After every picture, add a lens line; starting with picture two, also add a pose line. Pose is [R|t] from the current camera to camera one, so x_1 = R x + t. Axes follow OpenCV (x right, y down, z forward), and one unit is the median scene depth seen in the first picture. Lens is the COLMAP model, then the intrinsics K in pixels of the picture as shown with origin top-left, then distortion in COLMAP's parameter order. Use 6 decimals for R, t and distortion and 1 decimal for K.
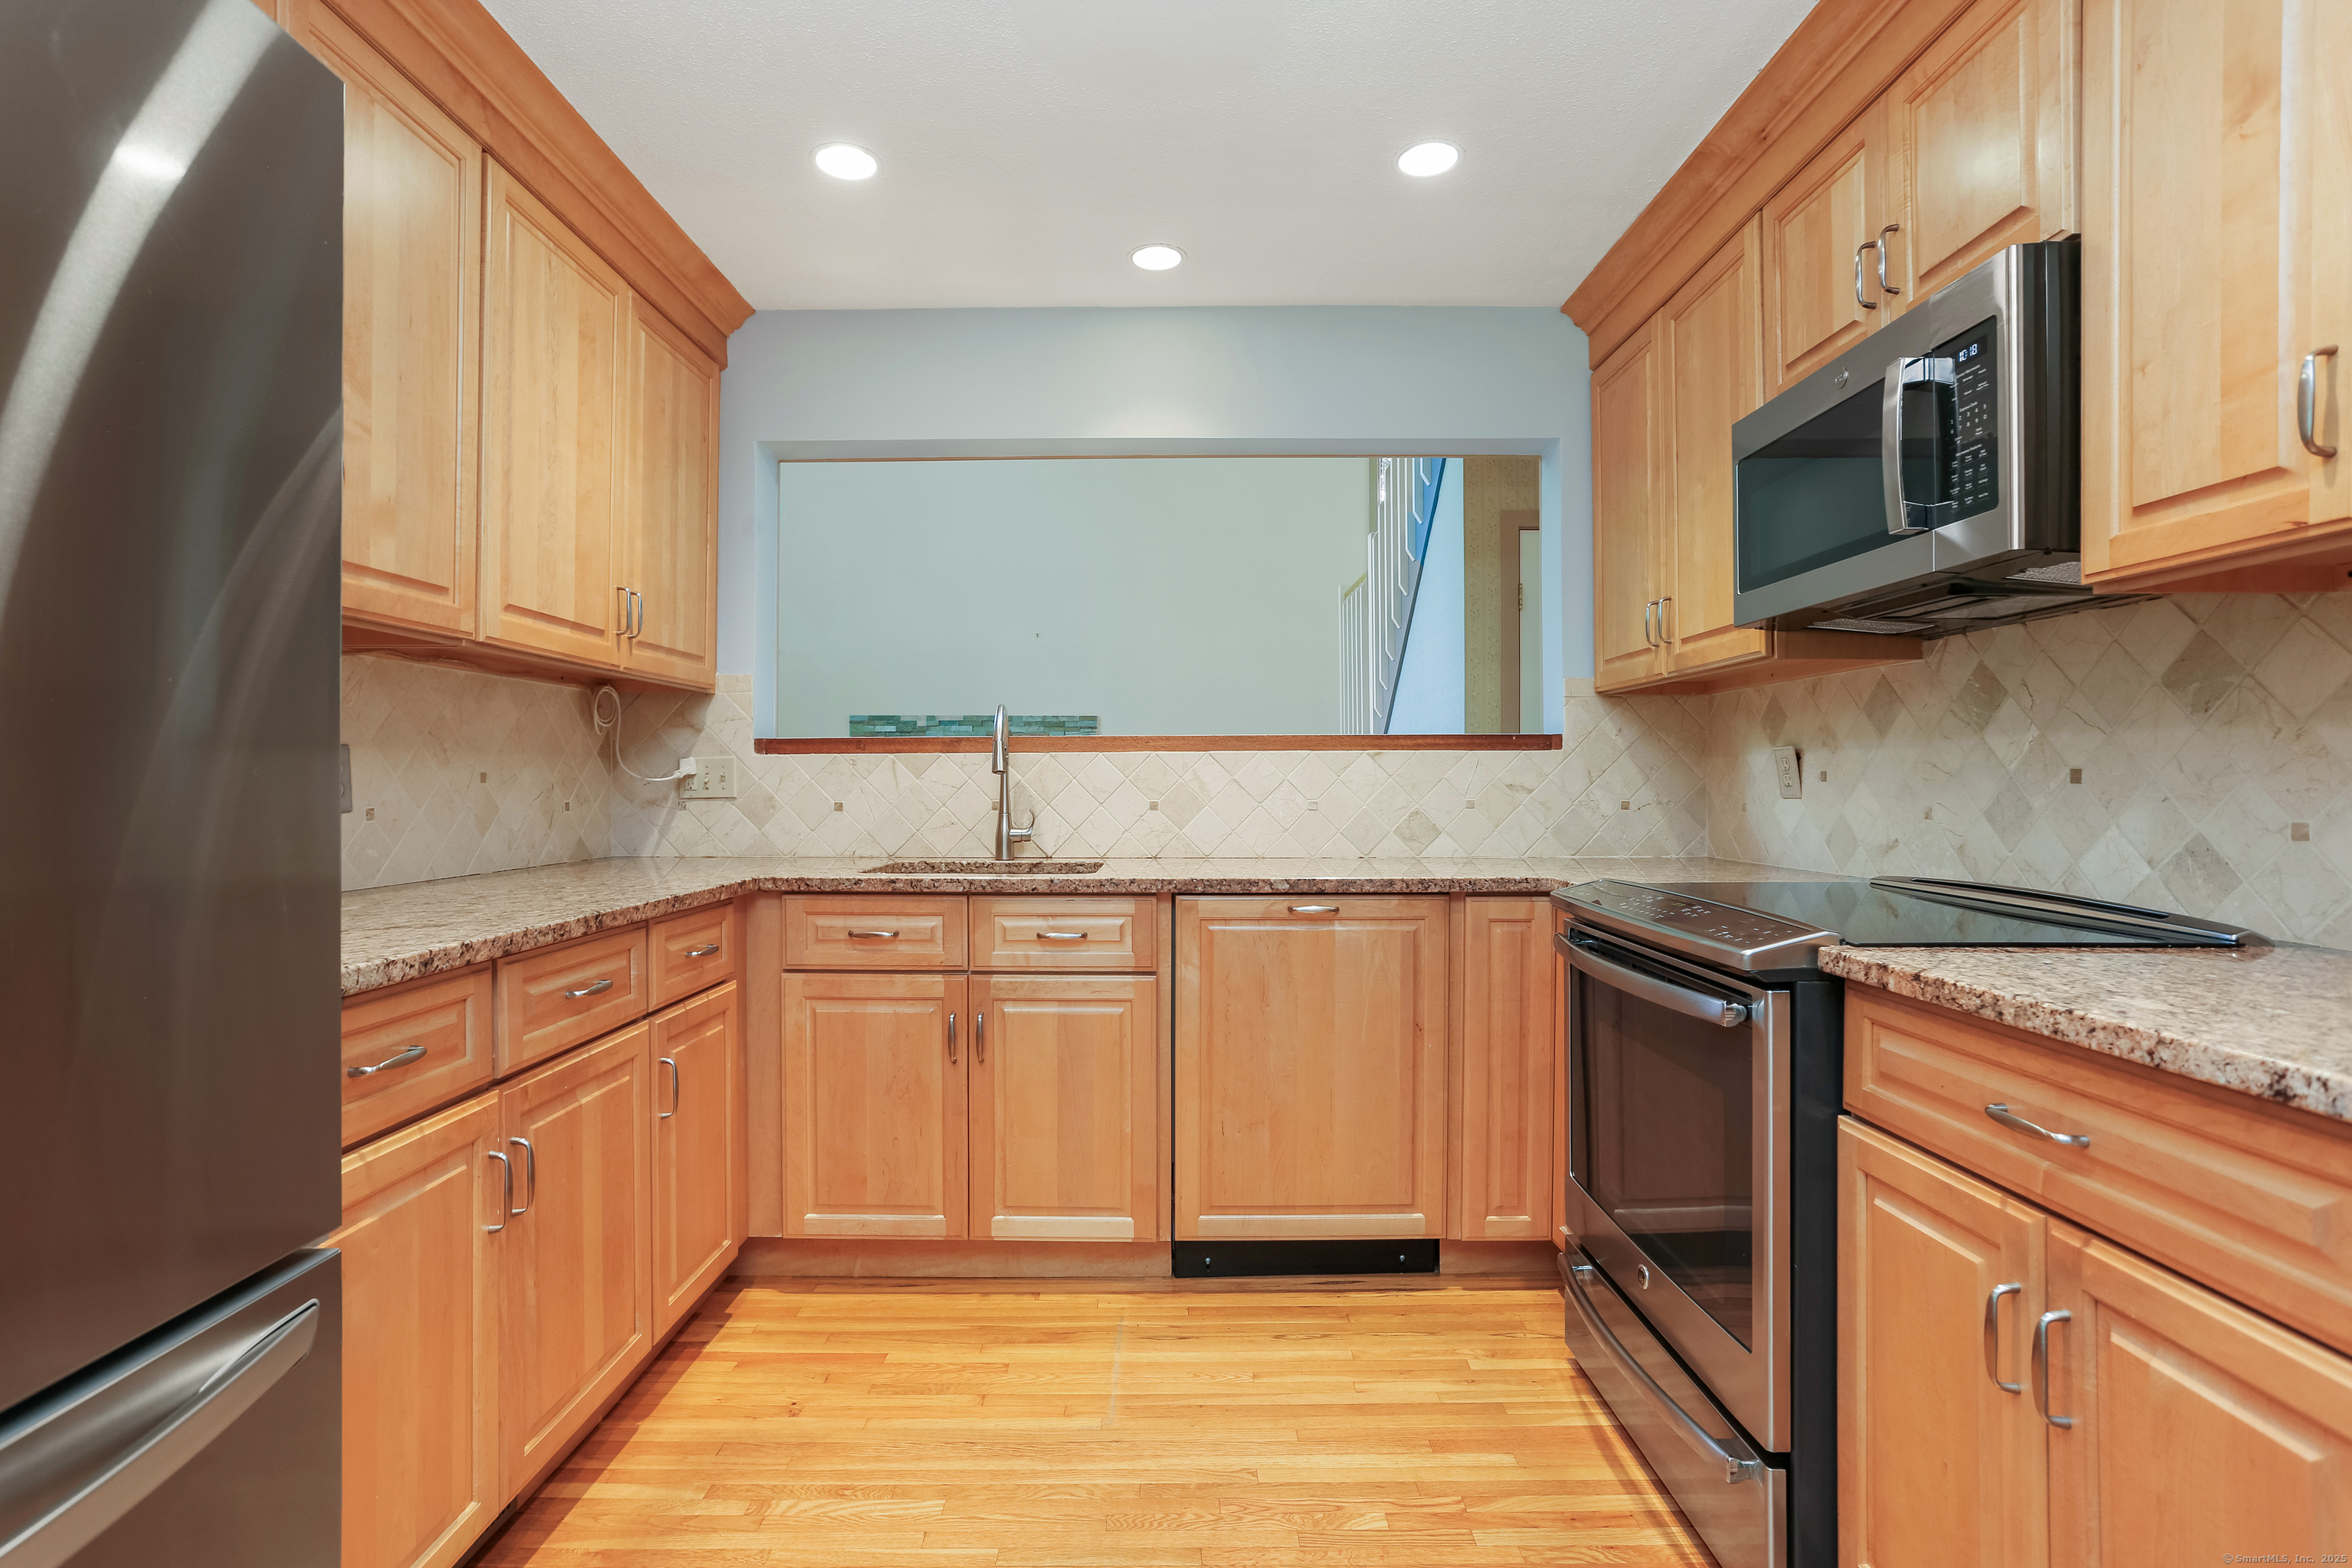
lens RADIAL K [[1144.2, 0, 1165.5], [0, 1144.2, 784.5], [0, 0, 1]] dist [-0.039028, 0.016912]
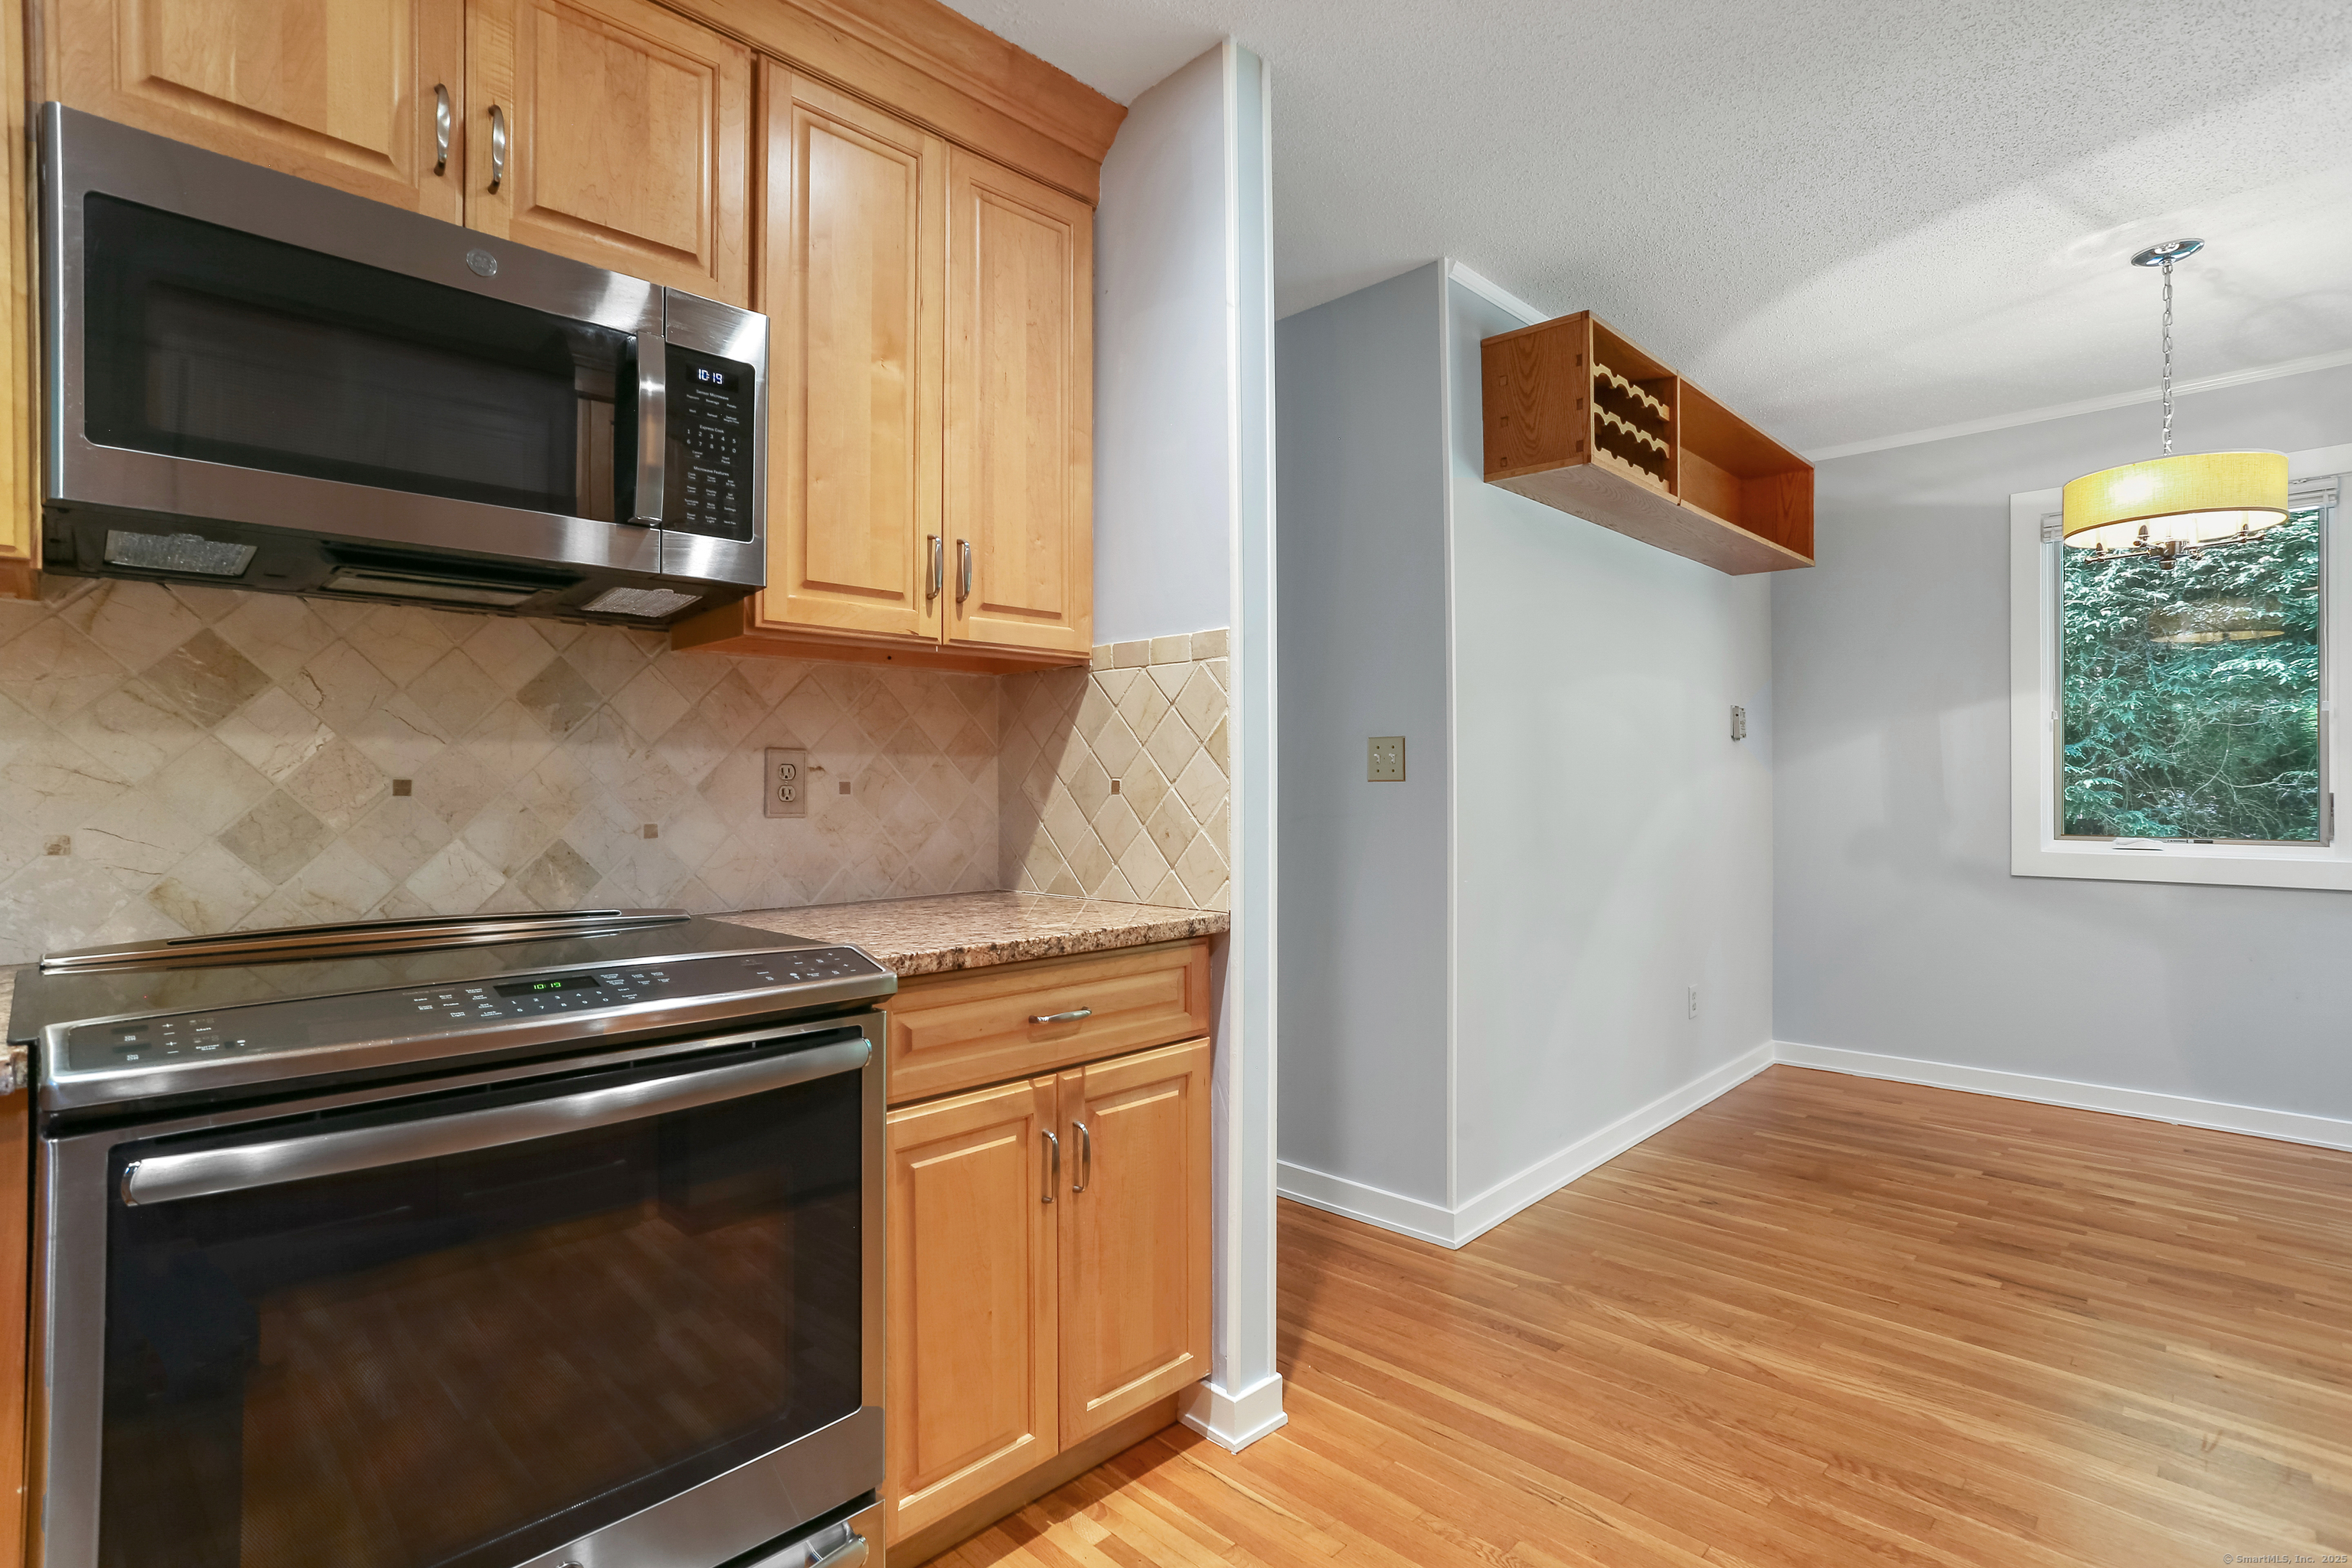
lens RADIAL K [[1144.2, 0, 1166.6], [0, 1144.2, 788.2], [0, 0, 1]] dist [-0.039028, 0.016912]
pose [[-0.711254, -0.002544, 0.702930, -0.308340], [0.002487, 0.999978, 0.006135, -0.013258], [-0.702931, 0.006112, -0.711232, 1.437536]]
